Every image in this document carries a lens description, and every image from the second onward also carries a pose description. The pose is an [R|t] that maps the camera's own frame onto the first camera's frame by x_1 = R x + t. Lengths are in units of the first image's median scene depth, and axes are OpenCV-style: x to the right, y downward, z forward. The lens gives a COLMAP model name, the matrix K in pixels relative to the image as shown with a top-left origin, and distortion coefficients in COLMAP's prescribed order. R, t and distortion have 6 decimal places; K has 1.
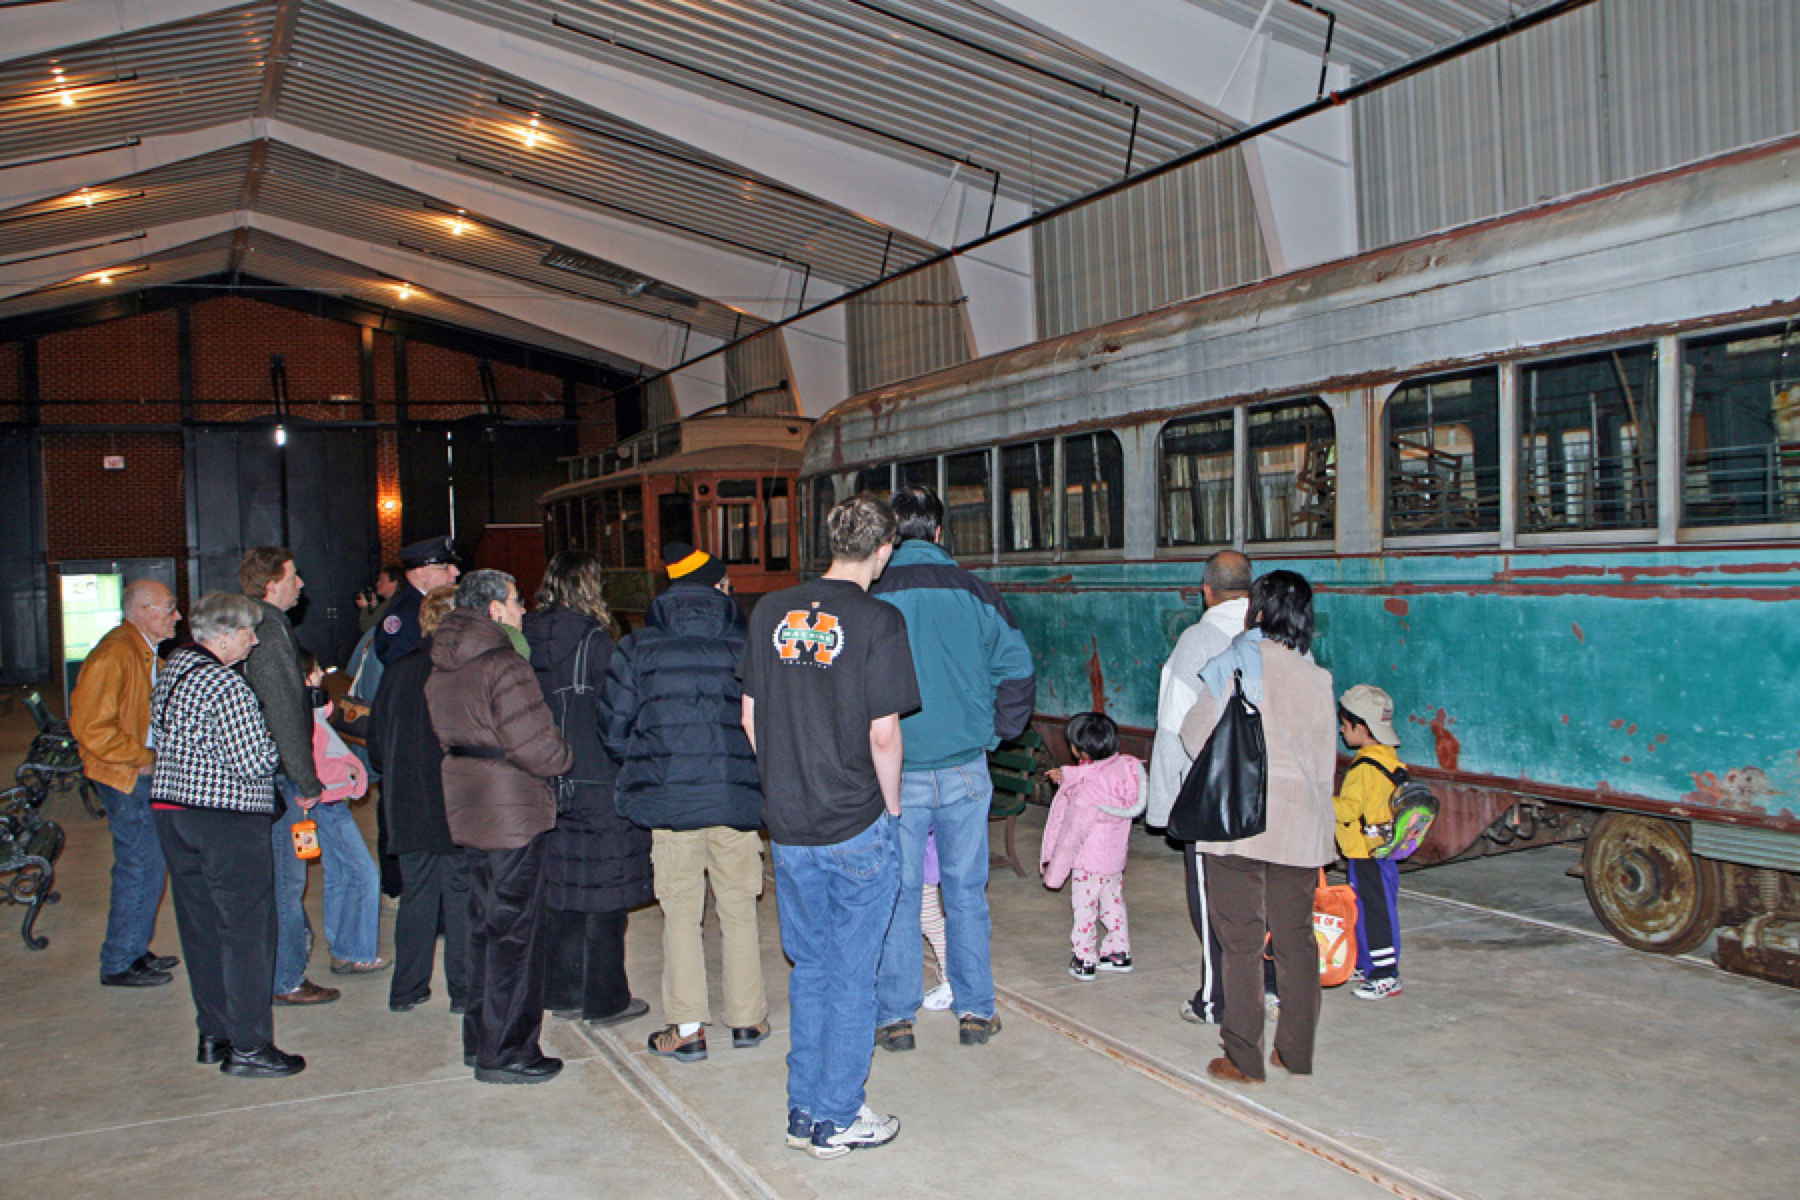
lens RADIAL K [[1744.3, 0, 901.1], [0, 1744.3, 596.1], [0, 0, 1]] dist [-0.025171, 0.000000]
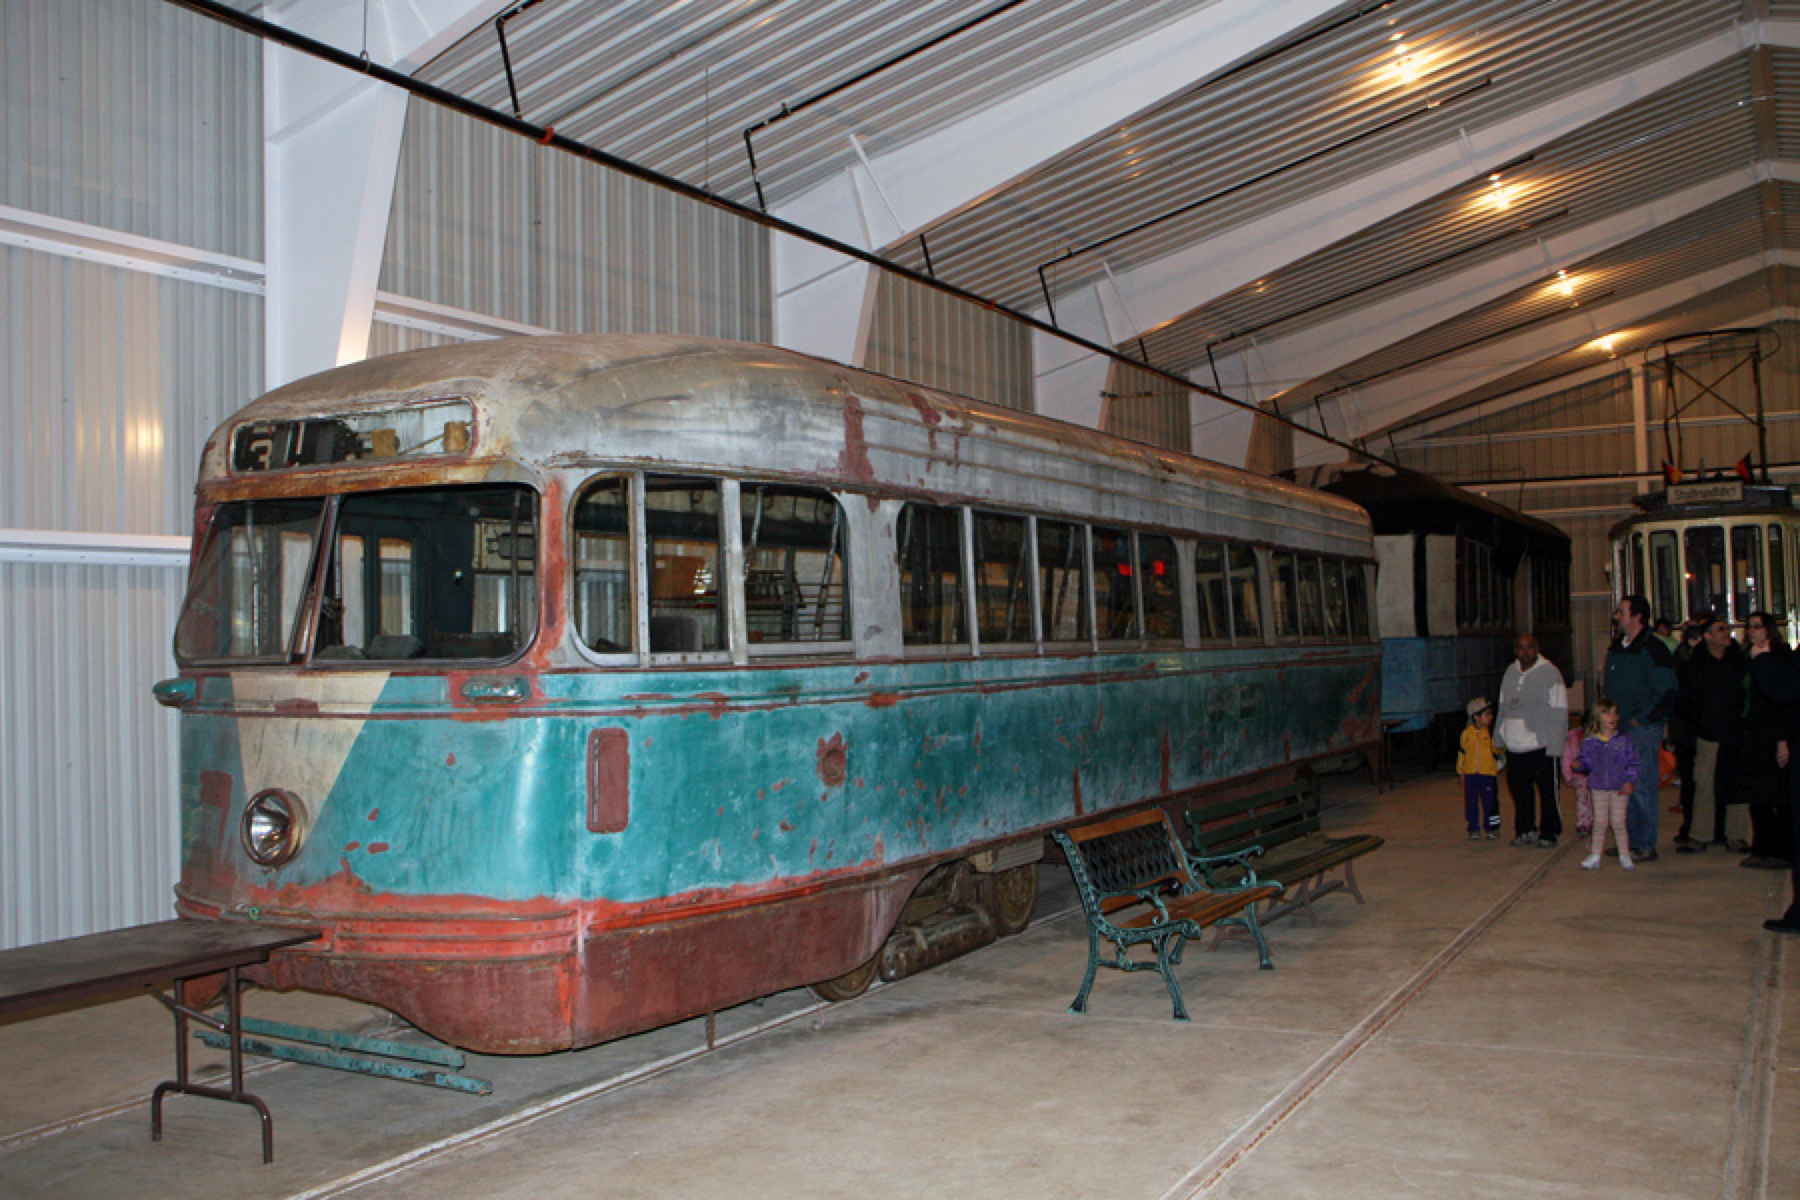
lens RADIAL K [[1744.3, 0, 901.2], [0, 1744.3, 595.6], [0, 0, 1]] dist [-0.025171, 0.000000]
pose [[-0.617067, 0.075361, 0.783294, -0.612941], [0.063863, 0.996916, -0.045603, -0.013192], [-0.784315, 0.021883, -0.619977, 1.683983]]
